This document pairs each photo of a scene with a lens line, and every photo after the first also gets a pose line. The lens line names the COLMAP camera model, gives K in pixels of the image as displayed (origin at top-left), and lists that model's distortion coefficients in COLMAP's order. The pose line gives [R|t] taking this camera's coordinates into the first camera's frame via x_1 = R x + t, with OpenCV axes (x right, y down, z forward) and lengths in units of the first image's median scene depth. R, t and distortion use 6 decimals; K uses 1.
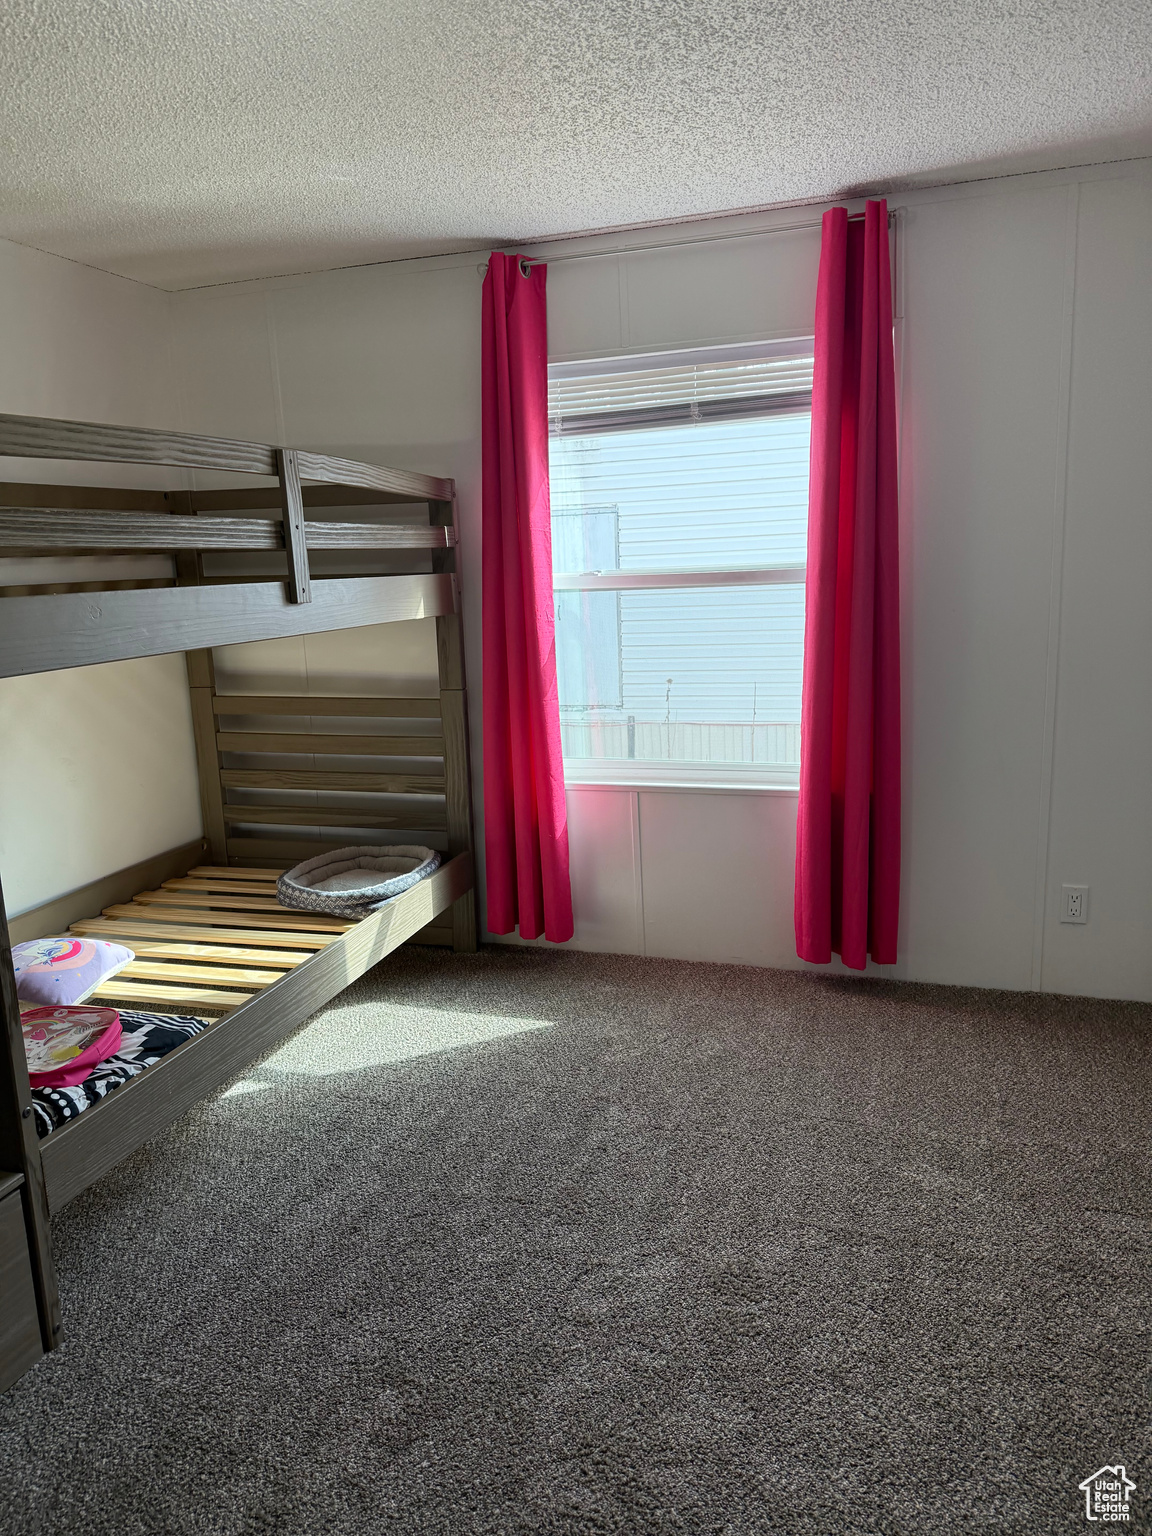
lens RADIAL K [[1061.2, 0, 570.8], [0, 1061.2, 777.7], [0, 0, 1]] dist [0.116716, -0.167197]
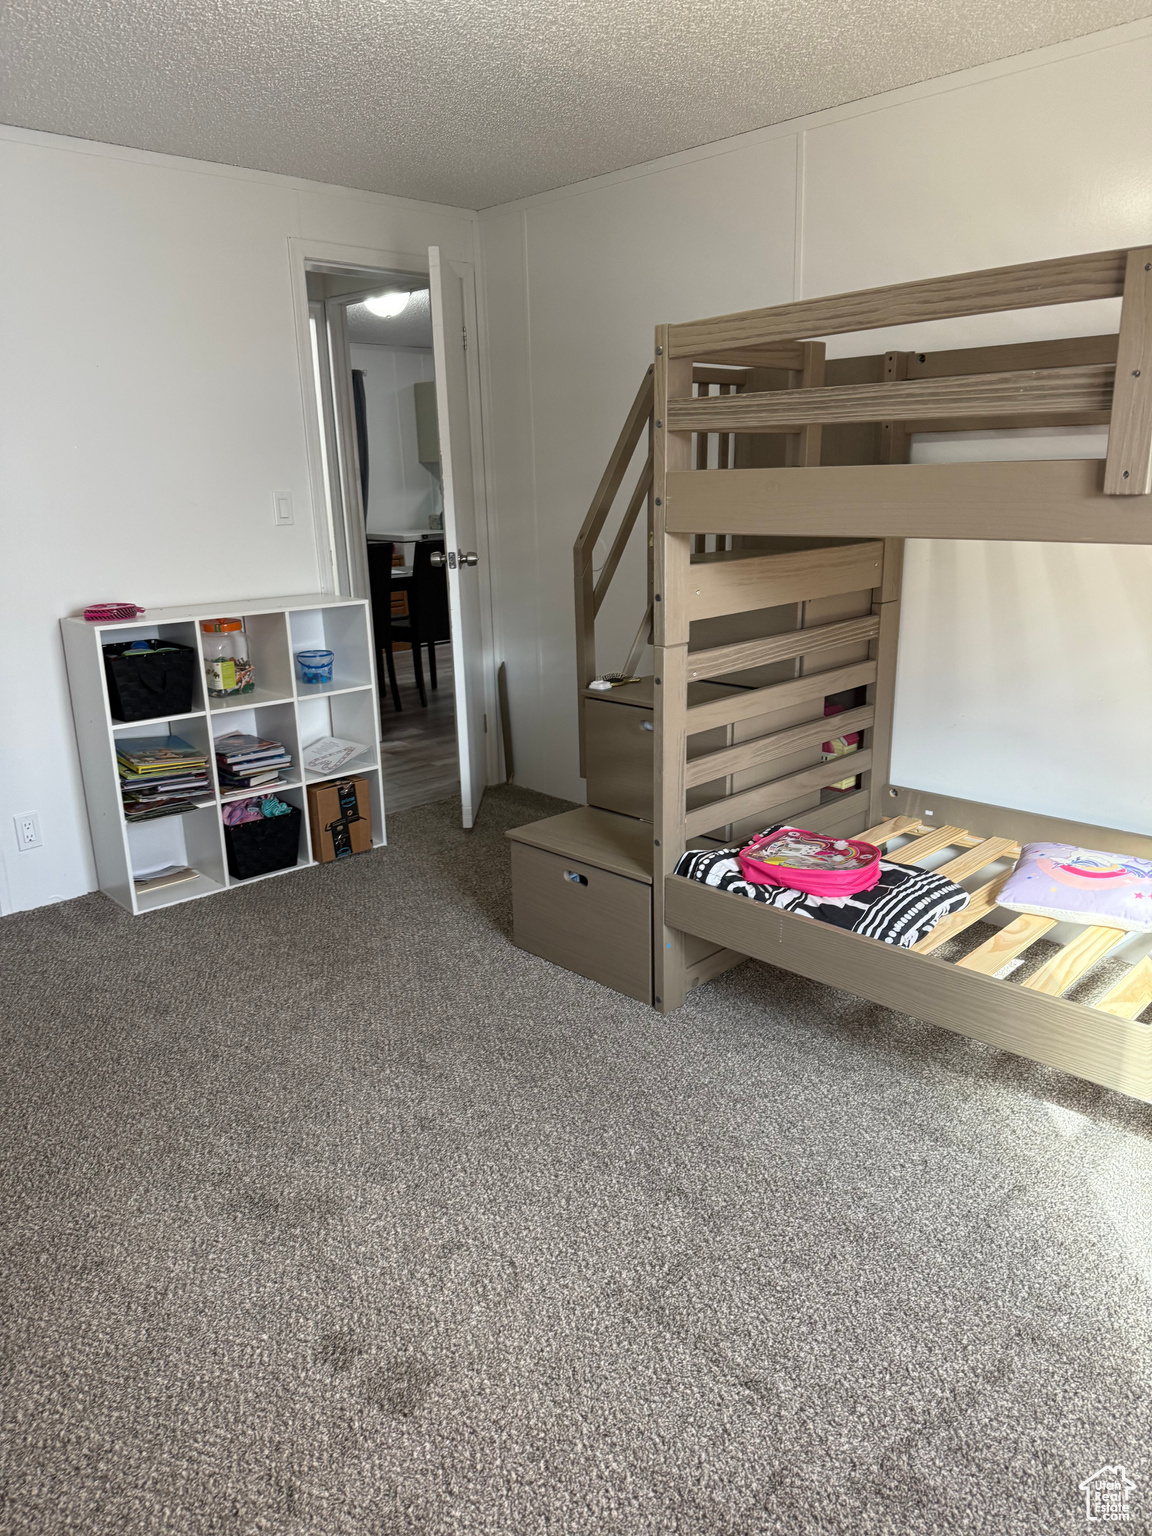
lens RADIAL K [[1061.2, 0, 570.8], [0, 1061.2, 777.7], [0, 0, 1]] dist [0.116716, -0.167197]
pose [[-0.461487, 0.289584, -0.838553, 0.554397], [-0.145062, 0.907870, 0.393355, -0.238864], [0.875207, 0.303171, -0.376963, 1.109664]]
